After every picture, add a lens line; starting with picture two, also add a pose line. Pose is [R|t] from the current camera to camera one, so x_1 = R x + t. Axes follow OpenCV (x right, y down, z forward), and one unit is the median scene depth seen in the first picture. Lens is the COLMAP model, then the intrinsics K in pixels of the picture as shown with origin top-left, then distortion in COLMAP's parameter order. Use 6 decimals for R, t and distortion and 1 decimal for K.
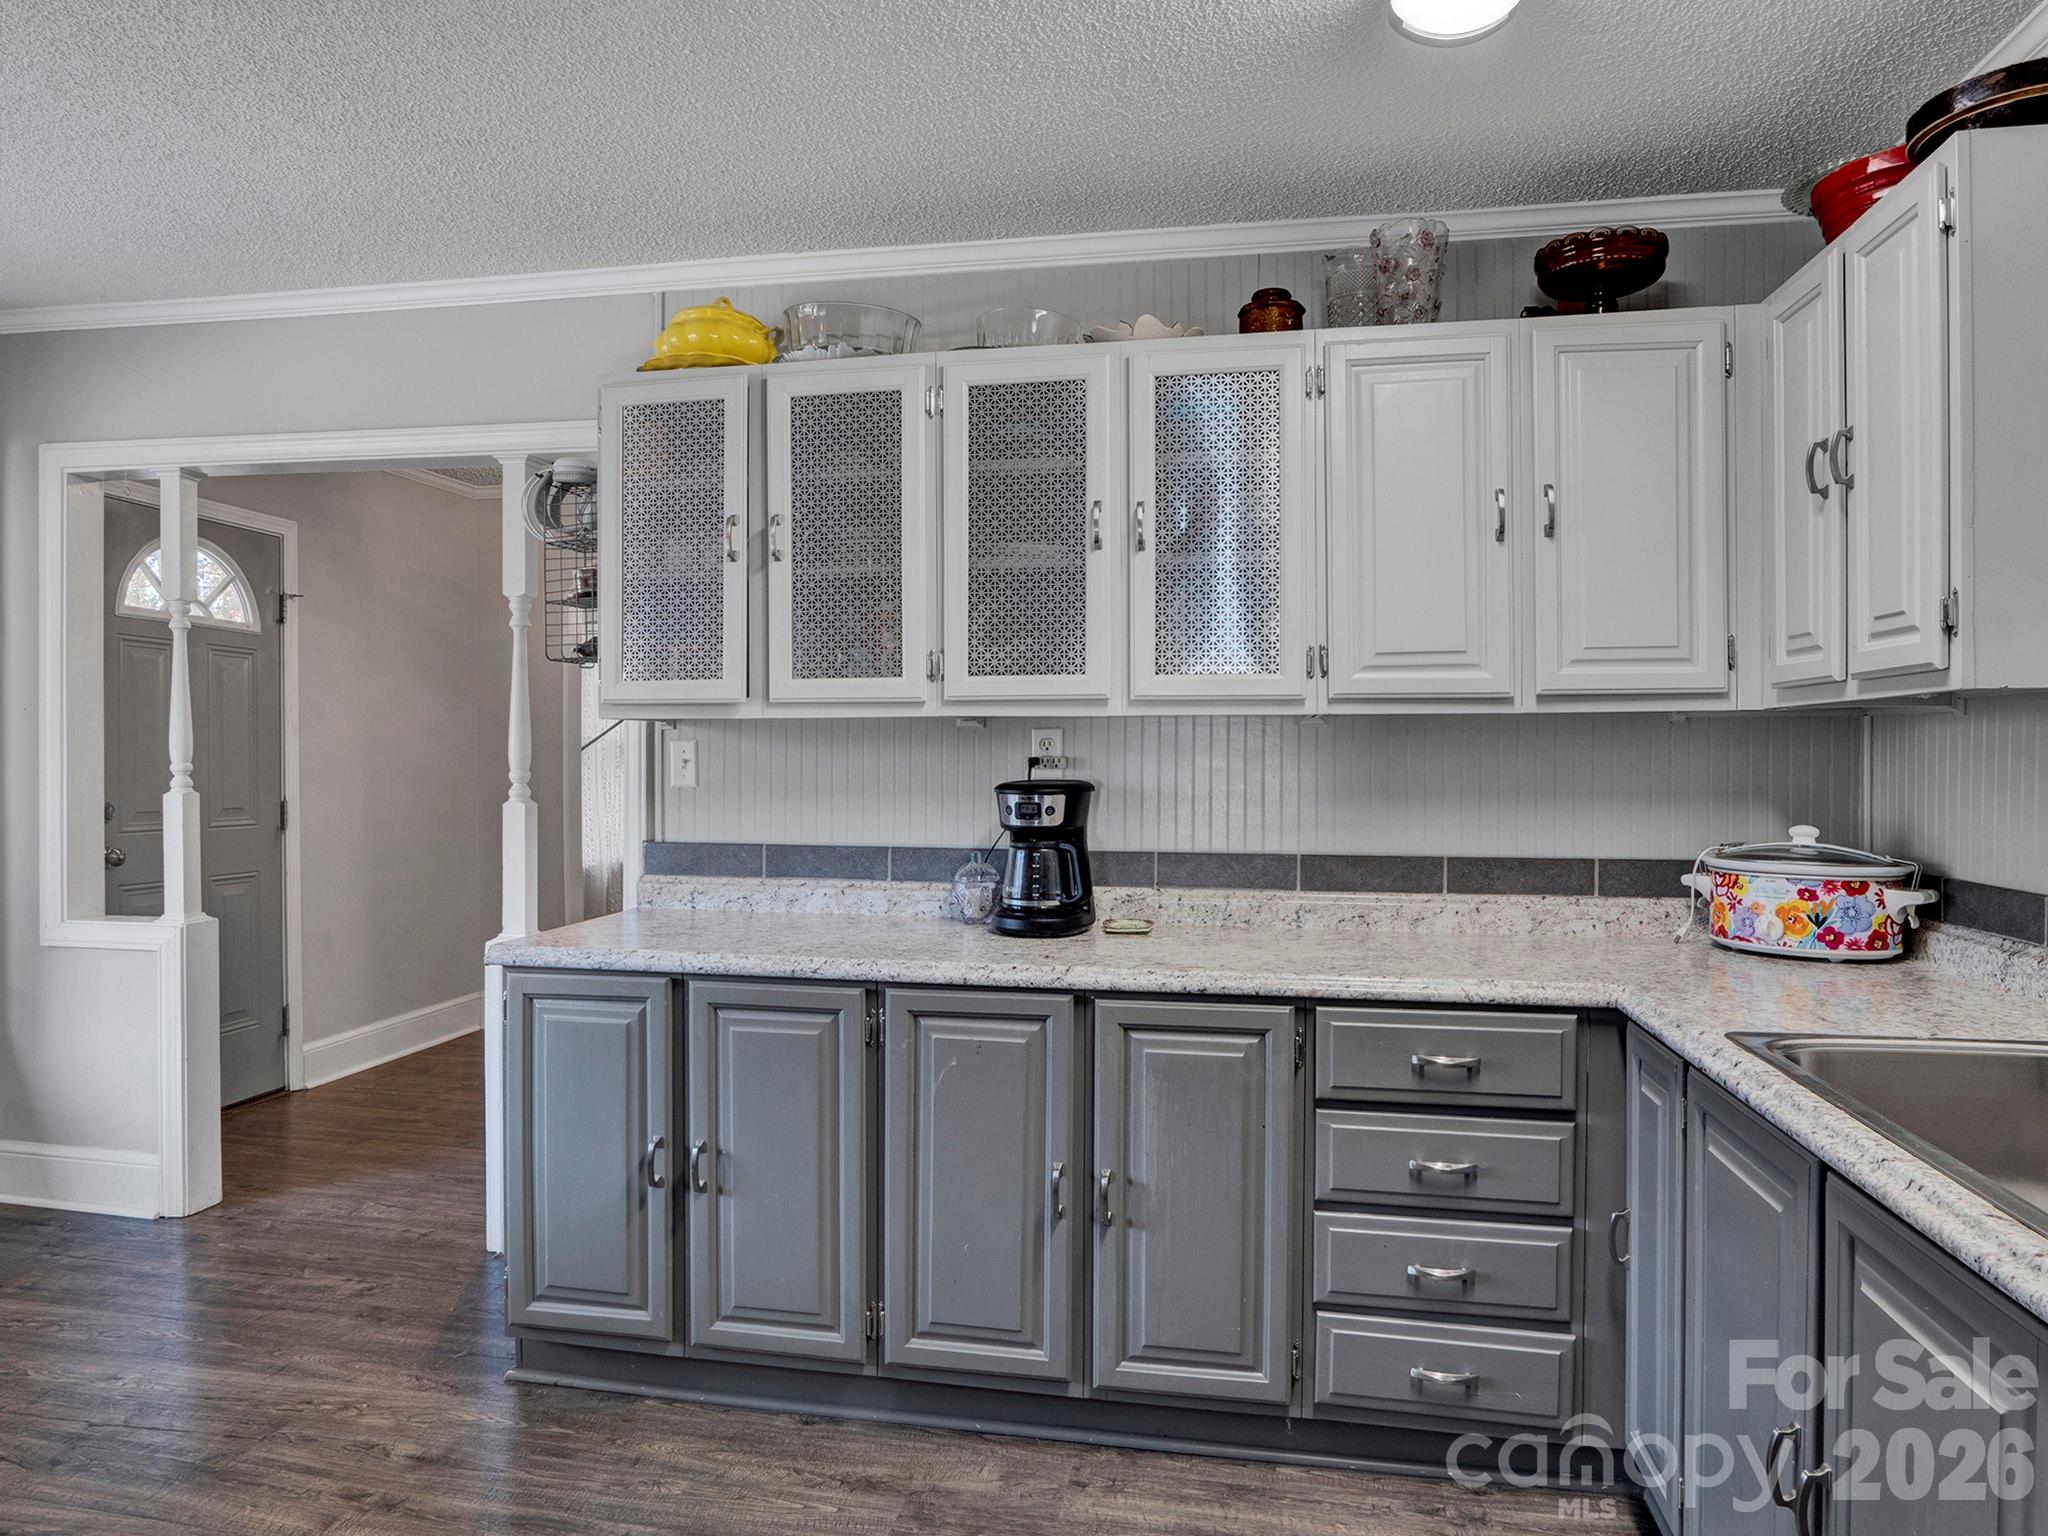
lens RADIAL K [[1317.8, 0, 1004.8], [0, 1317.8, 763.1], [0, 0, 1]] dist [-0.019902, 0.000947]
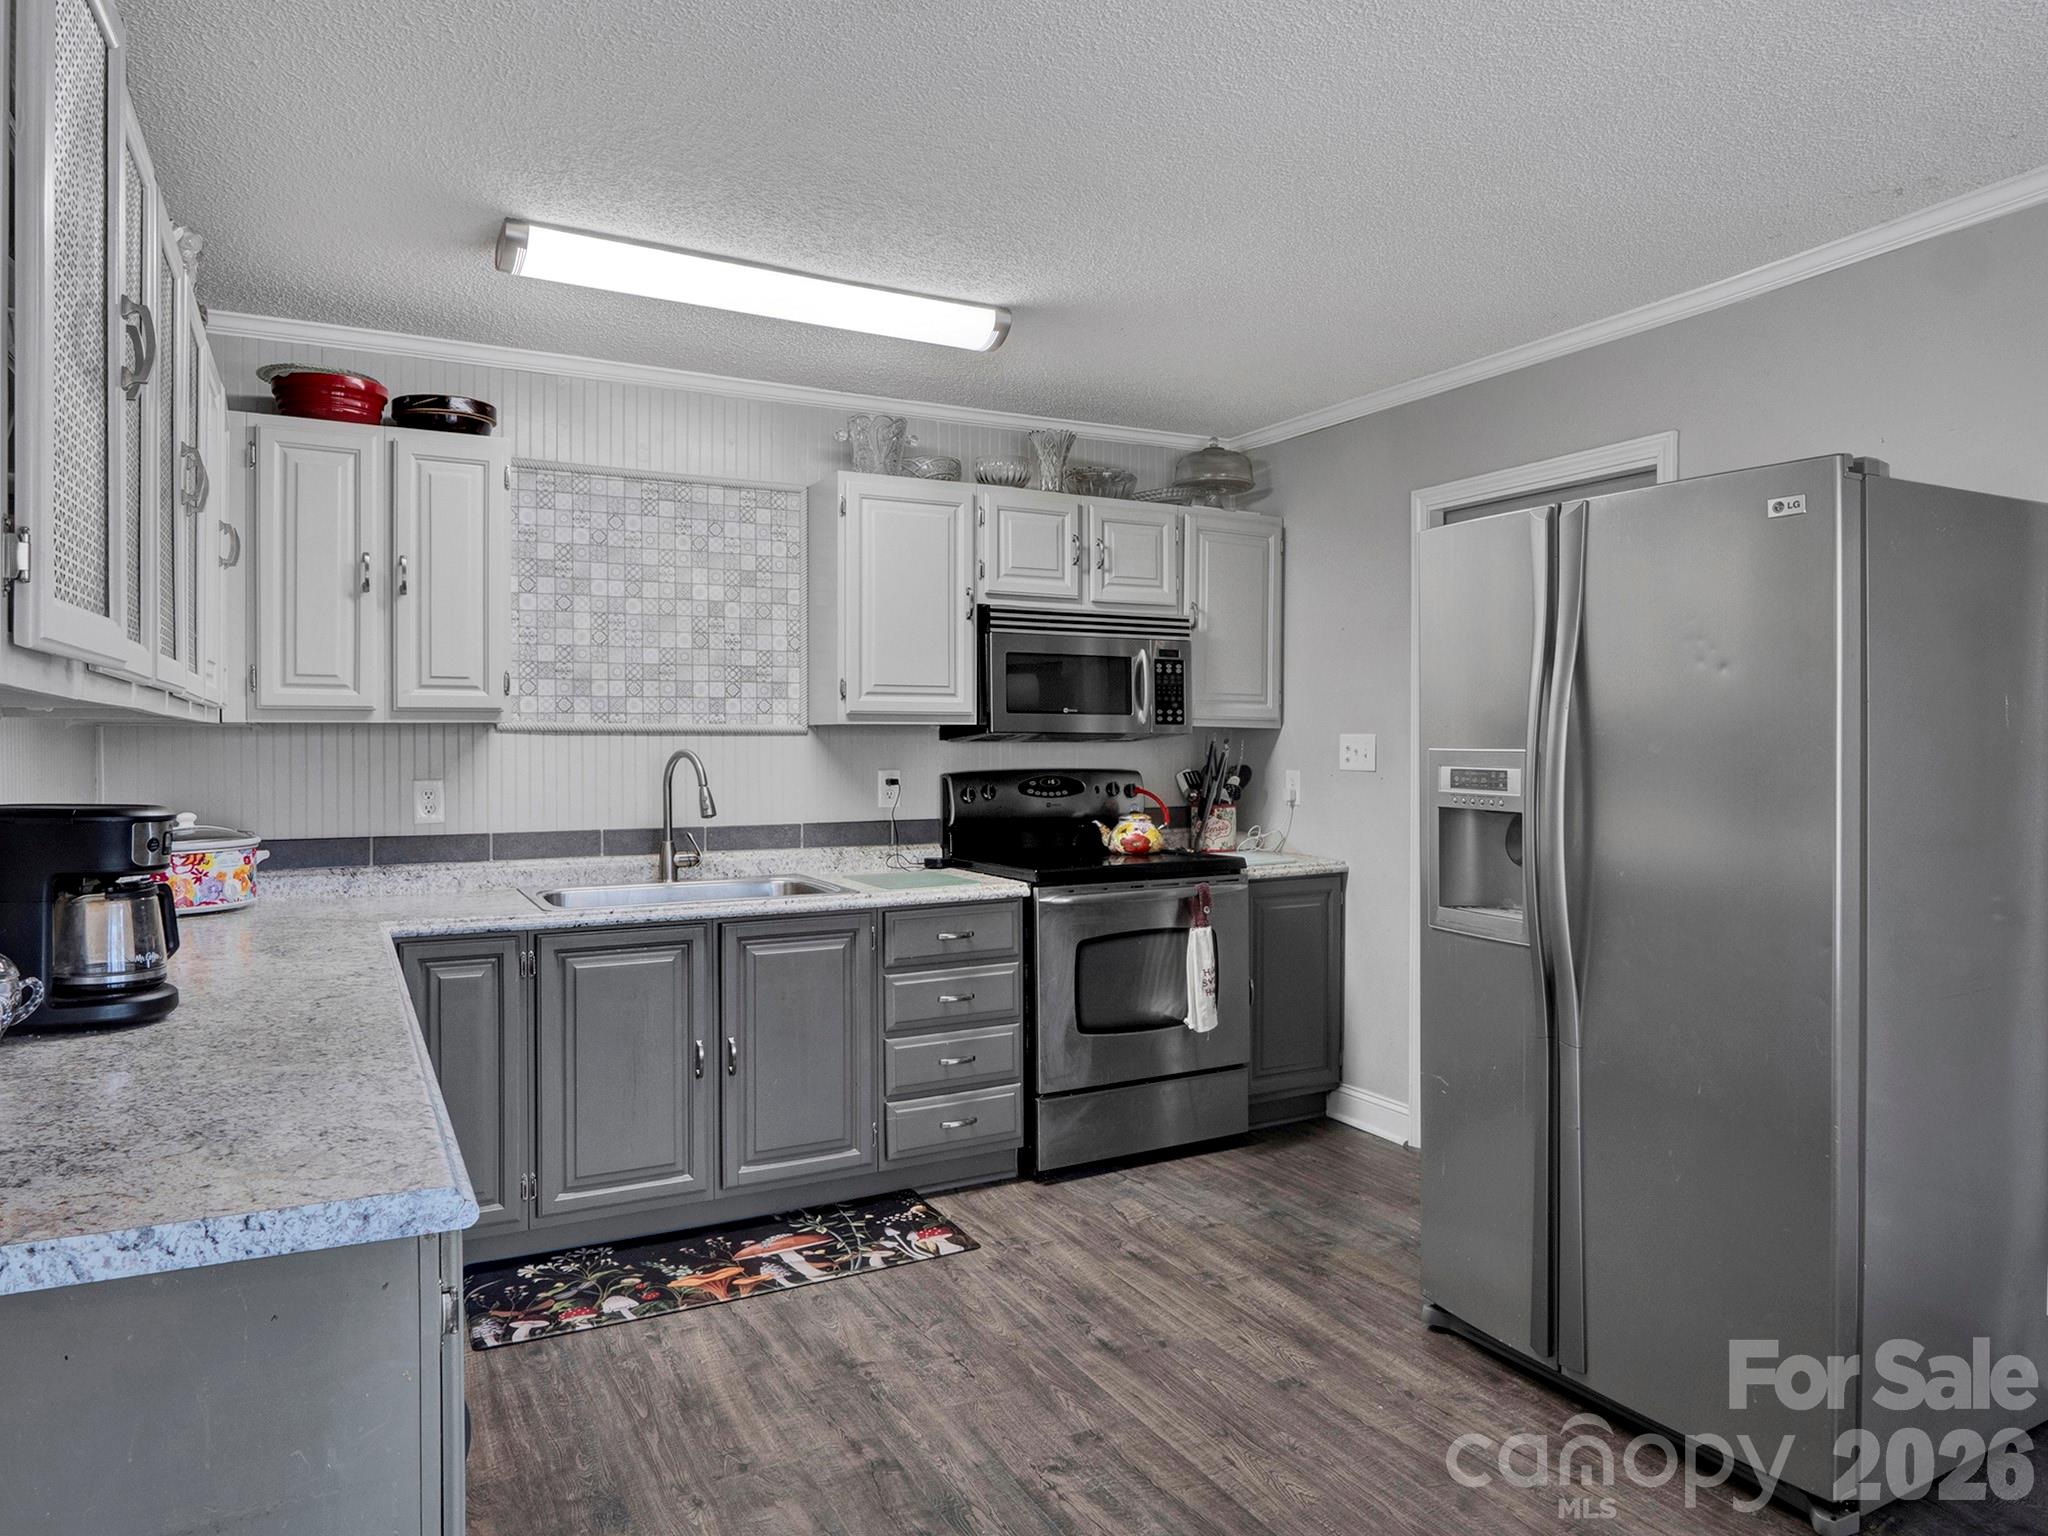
lens RADIAL K [[1317.8, 0, 1024.8], [0, 1317.8, 759.6], [0, 0, 1]] dist [-0.019902, 0.000947]
pose [[-0.634366, -0.005925, 0.773010, -0.961845], [0.010505, 0.999812, 0.016285, -0.018390], [-0.772962, 0.018451, -0.634184, 1.242838]]
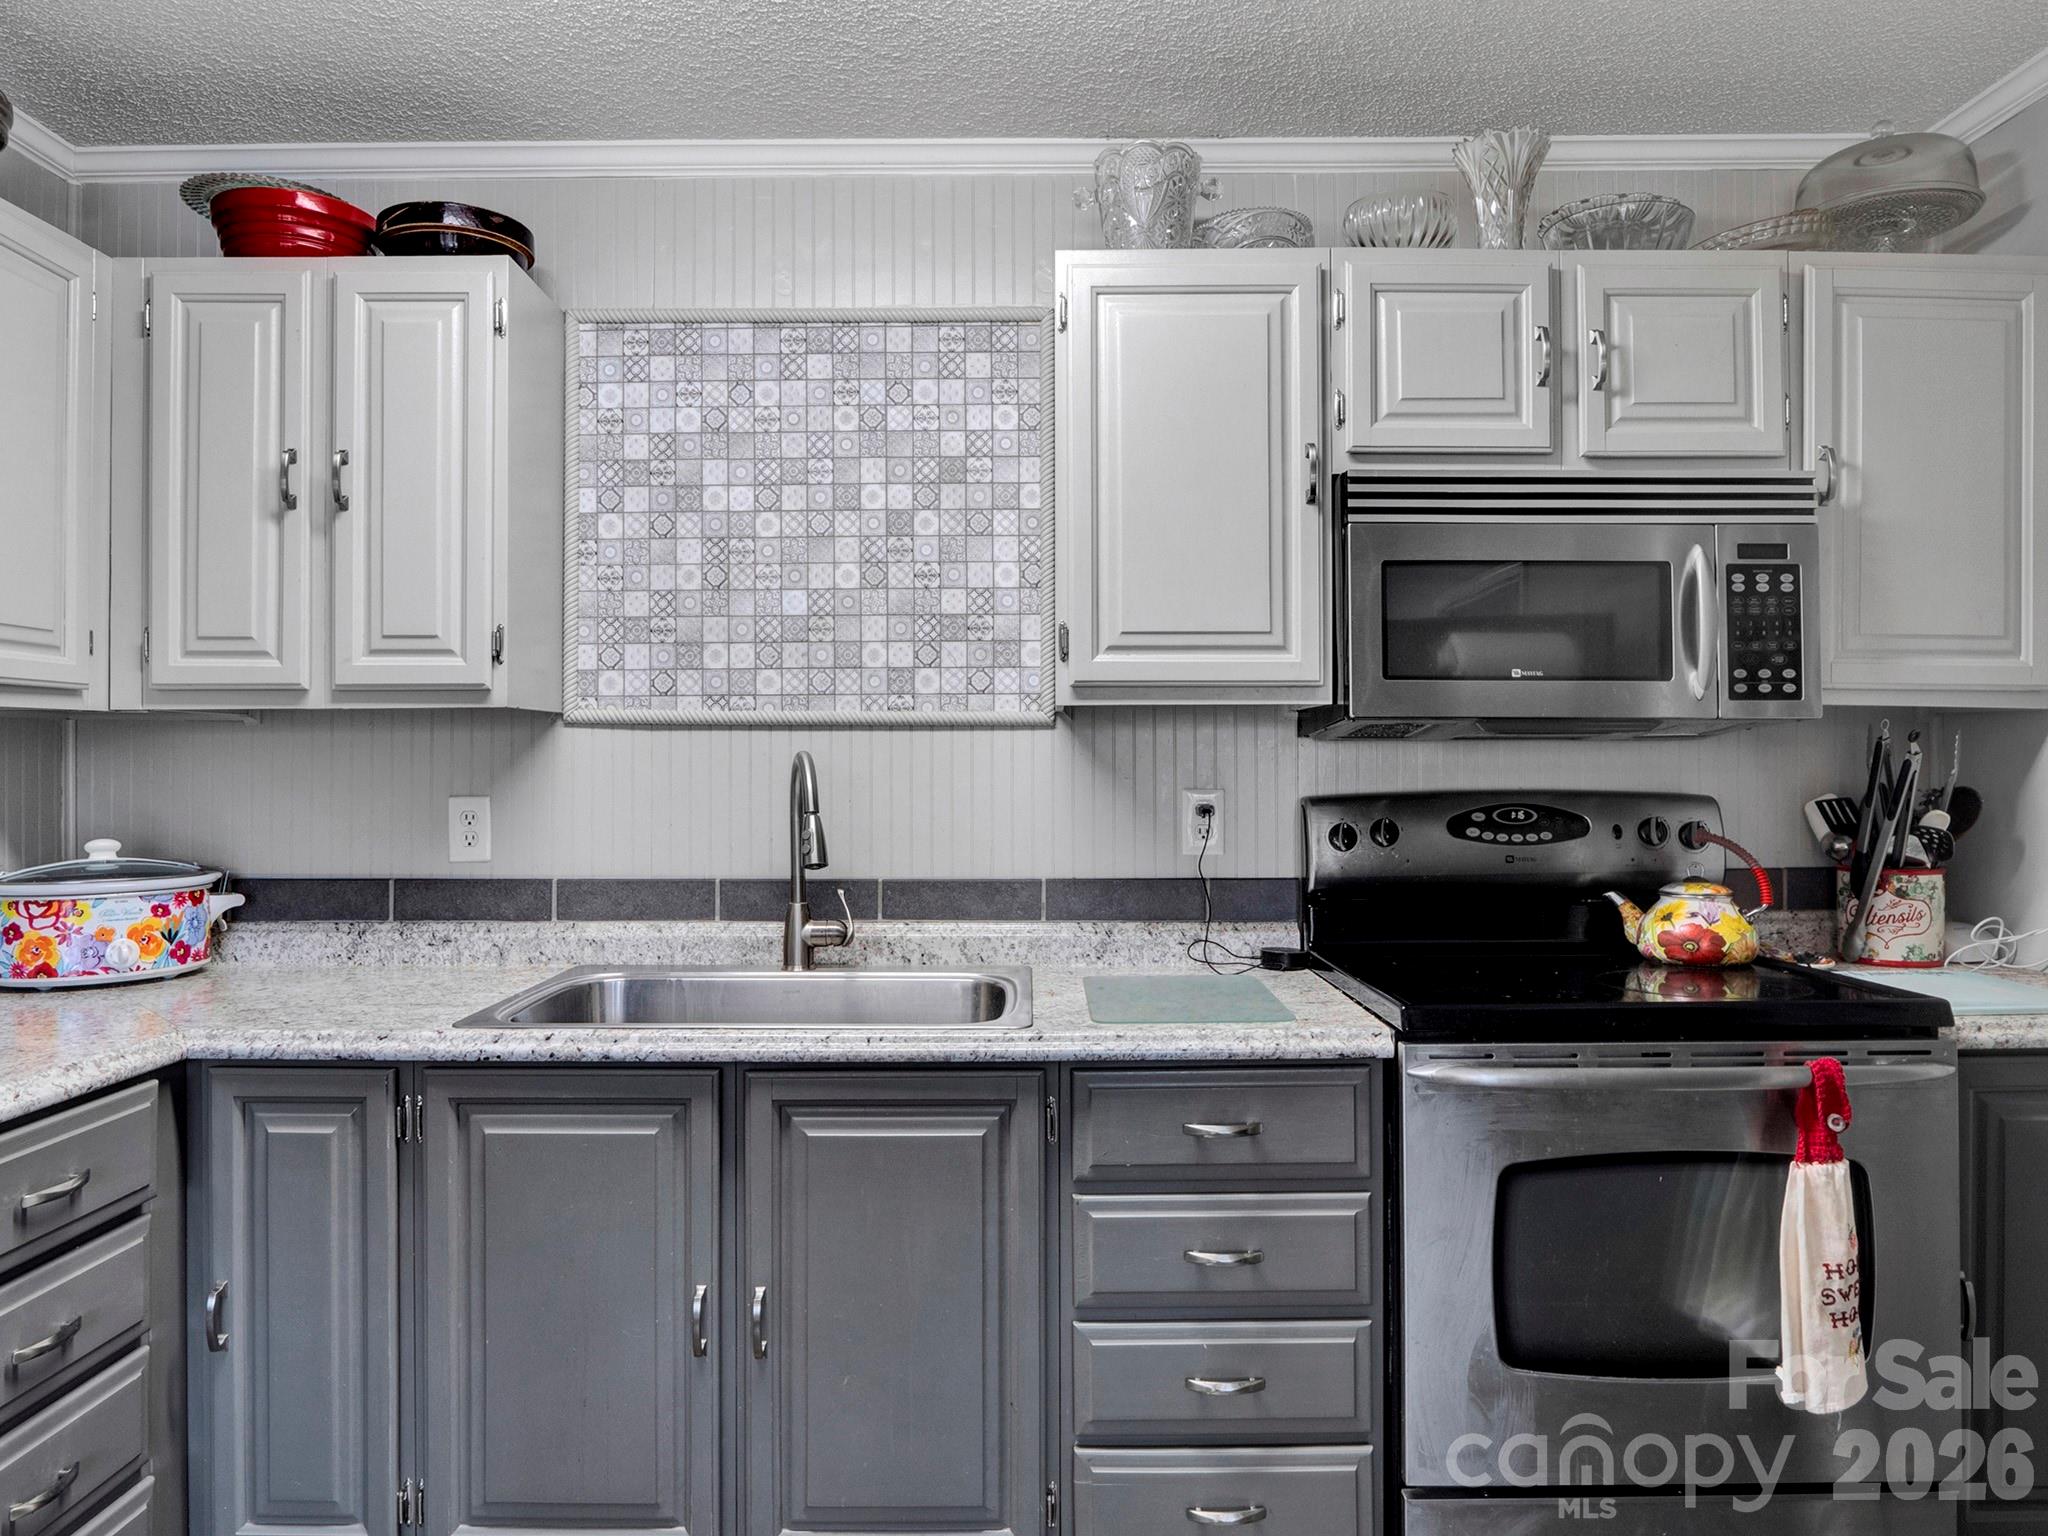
lens RADIAL K [[1317.8, 0, 1021.6], [0, 1317.8, 750.6], [0, 0, 1]] dist [-0.019902, 0.000947]
pose [[-0.192249, 0.011288, 0.981281, -0.429639], [0.010918, 0.999897, -0.009363, 0.001165], [-0.981285, 0.008914, -0.192352, 0.575519]]
